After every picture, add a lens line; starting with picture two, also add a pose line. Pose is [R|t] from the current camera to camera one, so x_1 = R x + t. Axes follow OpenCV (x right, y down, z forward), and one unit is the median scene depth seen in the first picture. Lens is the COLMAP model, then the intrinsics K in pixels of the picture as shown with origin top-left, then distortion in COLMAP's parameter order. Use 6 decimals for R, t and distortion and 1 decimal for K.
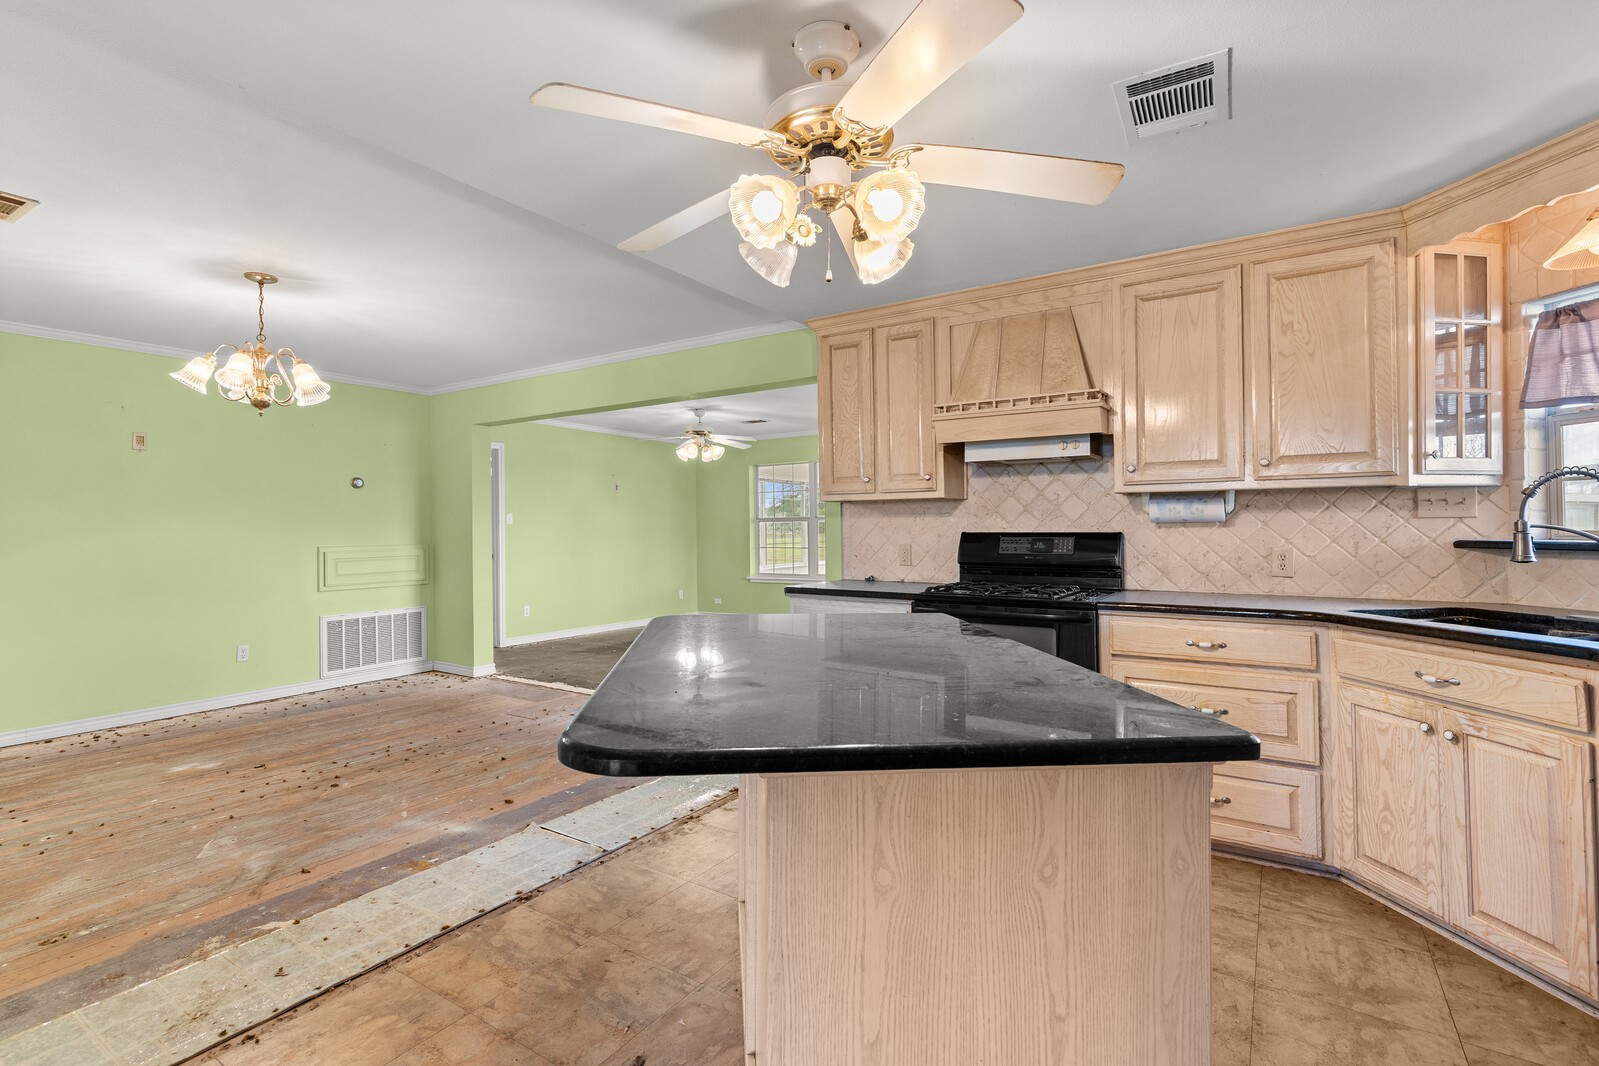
lens RADIAL K [[724.8, 0, 798.8], [0, 724.8, 537.9], [0, 0, 1]] dist [0.002925, -0.001178]
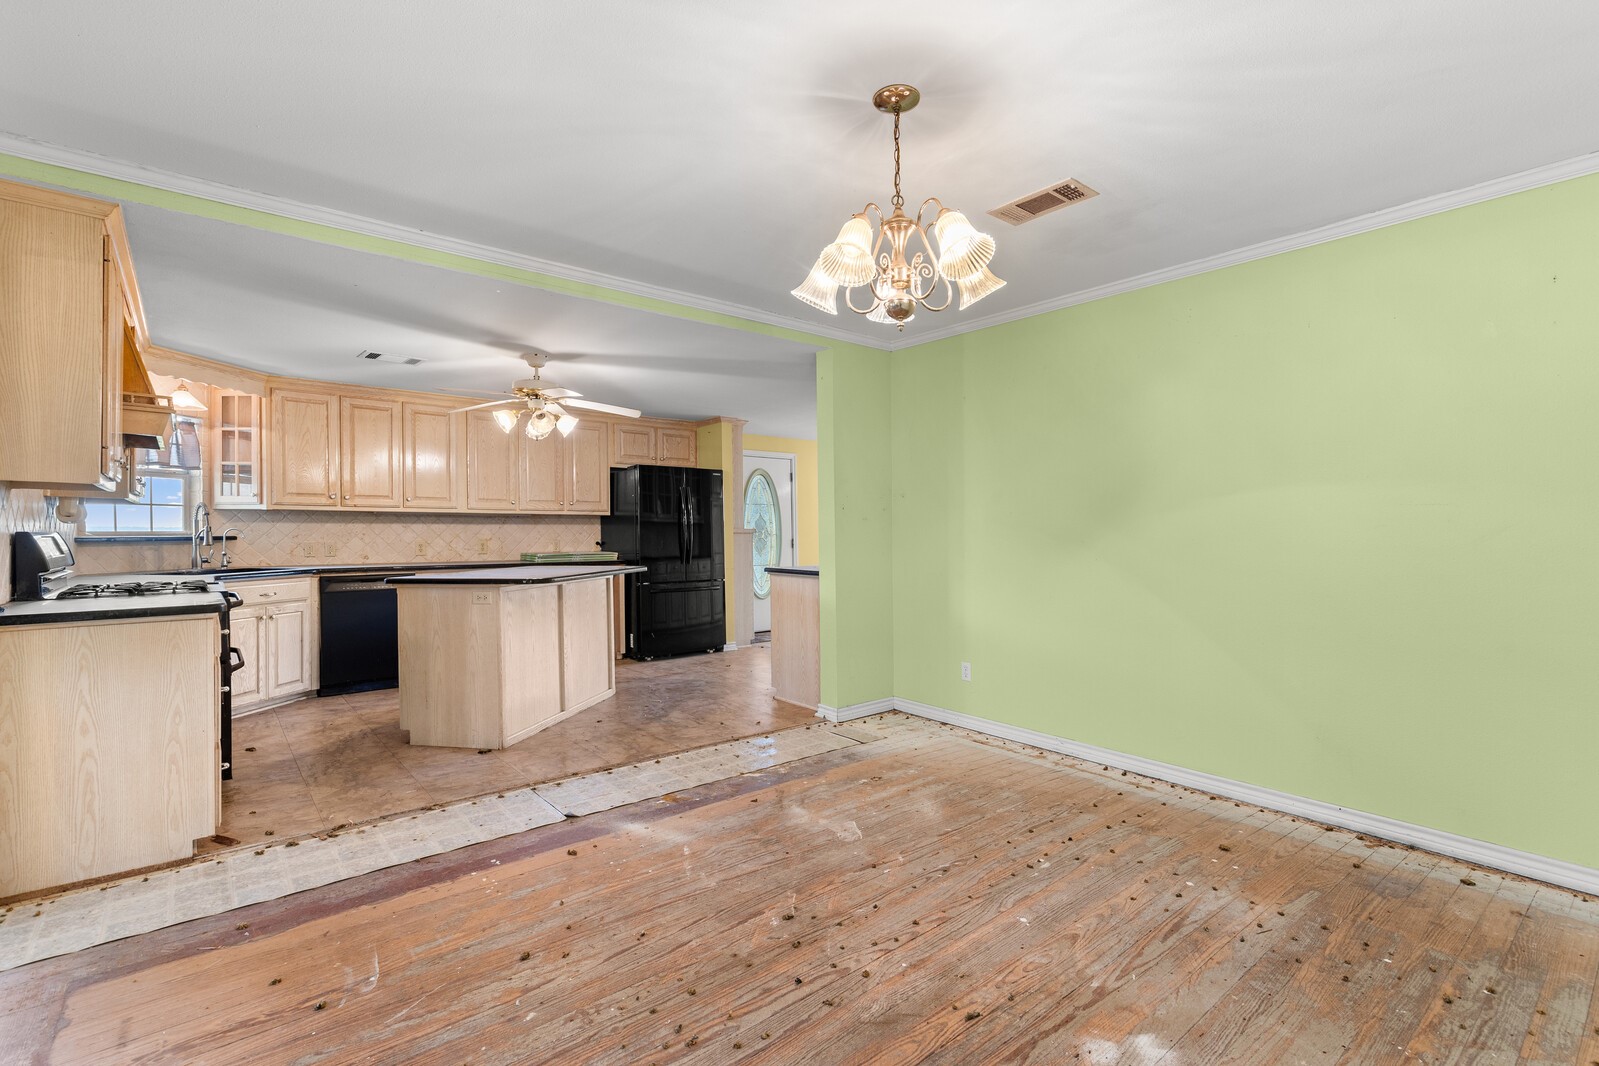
lens RADIAL K [[724.8, 0, 795.4], [0, 724.8, 516.6], [0, 0, 1]] dist [0.002925, -0.001178]
pose [[-0.950062, 0.011948, 0.311833, -1.218834], [0.009490, 0.999911, -0.009400, -0.009620], [-0.311918, -0.005972, -0.950090, 2.308766]]
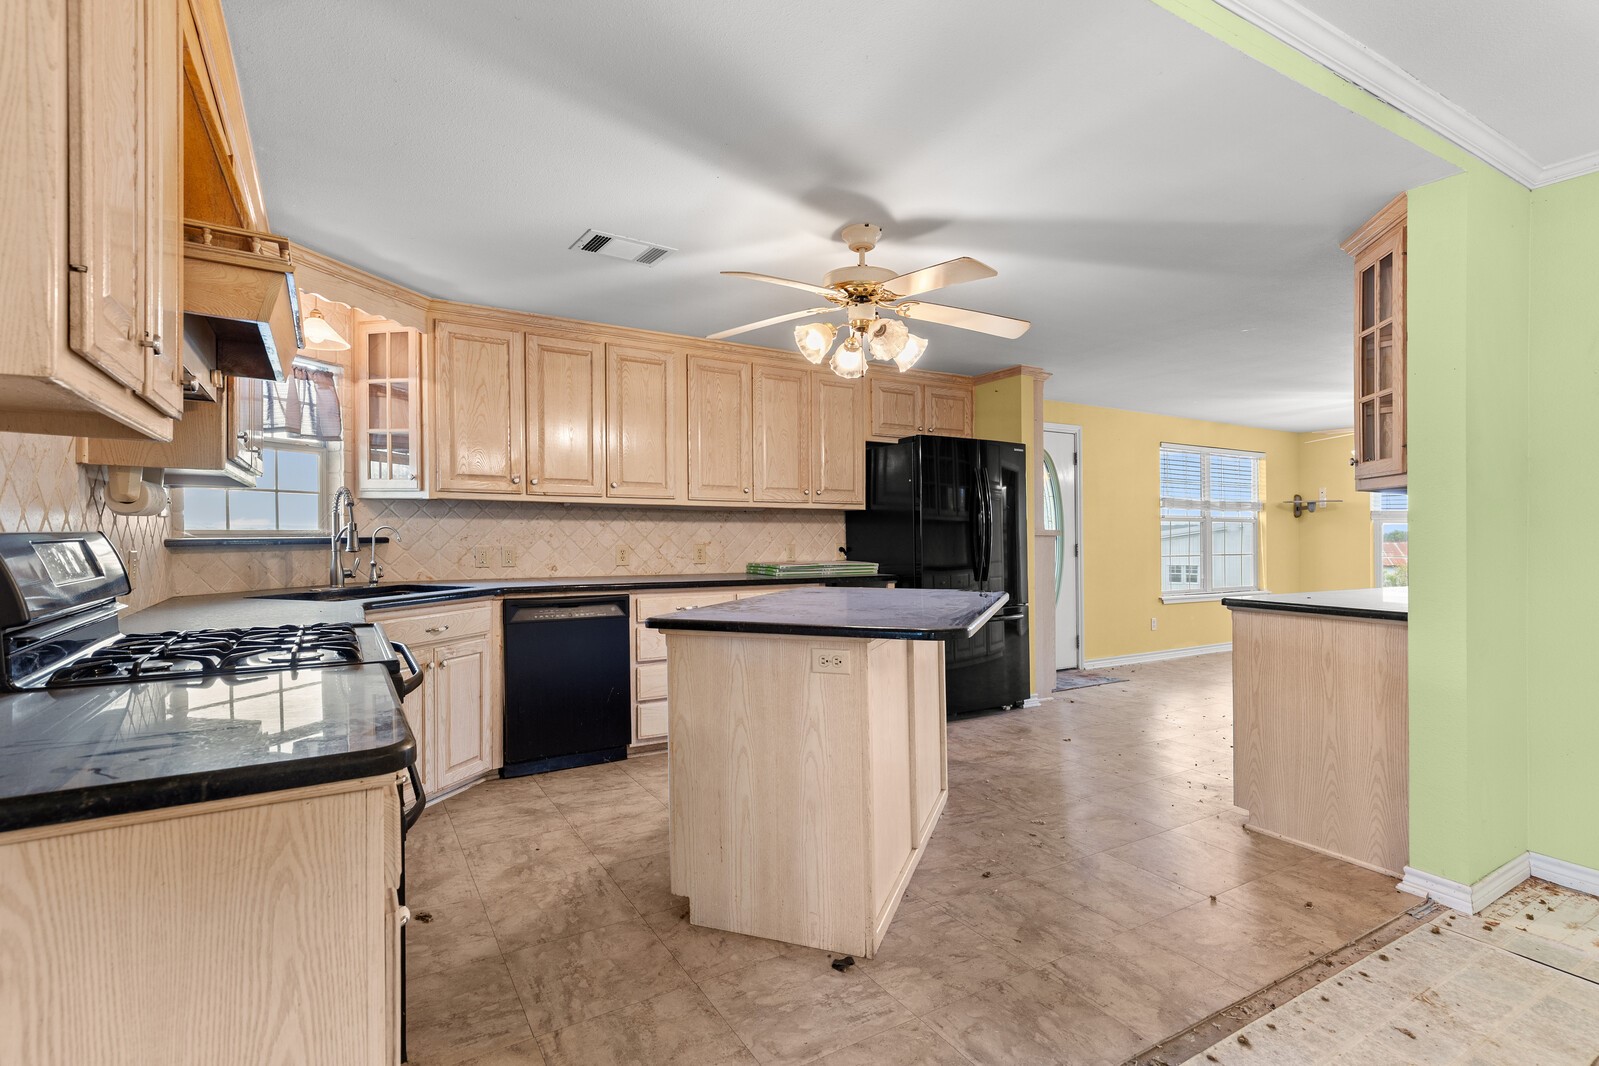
lens RADIAL K [[757.1, 0, 787.0], [0, 757.1, 525.2], [0, 0, 1]] dist [0.009939, -0.000209]
pose [[-0.891062, 0.005048, 0.453853, -0.393868], [0.006061, 0.999981, 0.000777, -0.009403], [-0.453840, 0.003443, -0.891076, 1.788683]]
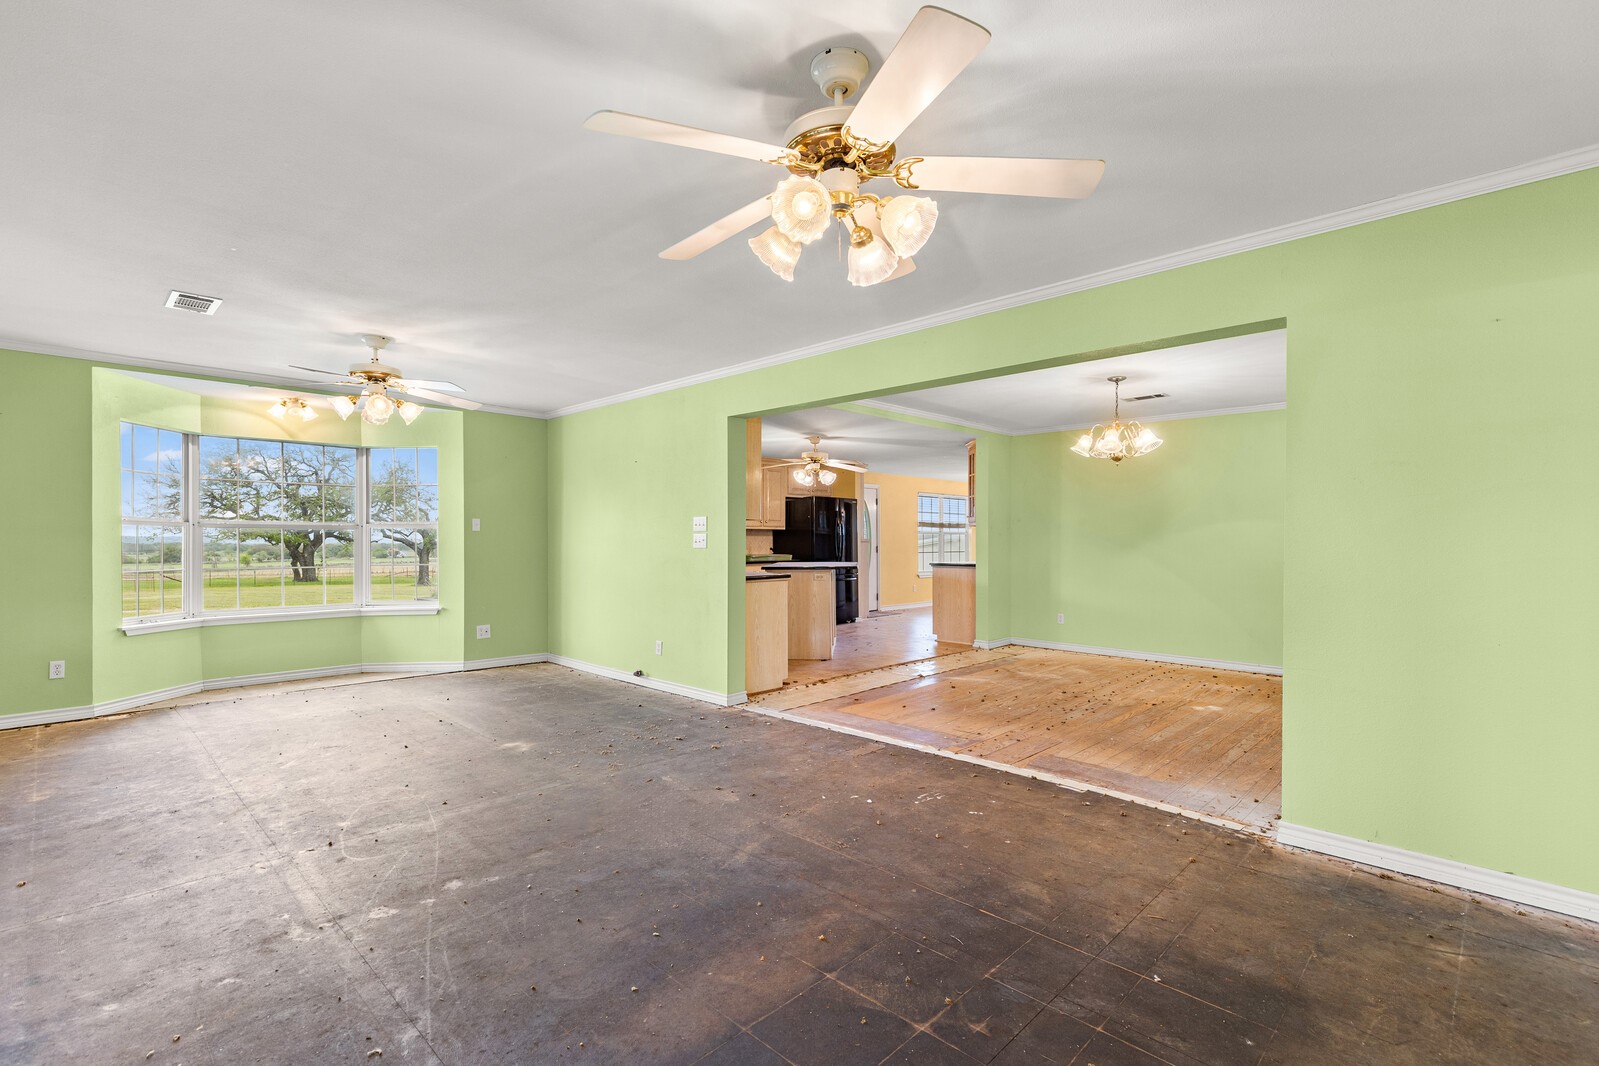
lens RADIAL K [[724.8, 0, 789.6], [0, 724.8, 546.9], [0, 0, 1]] dist [0.002925, -0.001178]
pose [[-0.977927, -0.001057, 0.208944, -0.538108], [0.003422, 0.999772, 0.021071, -0.036123], [-0.208919, 0.021321, -0.977700, 3.909864]]
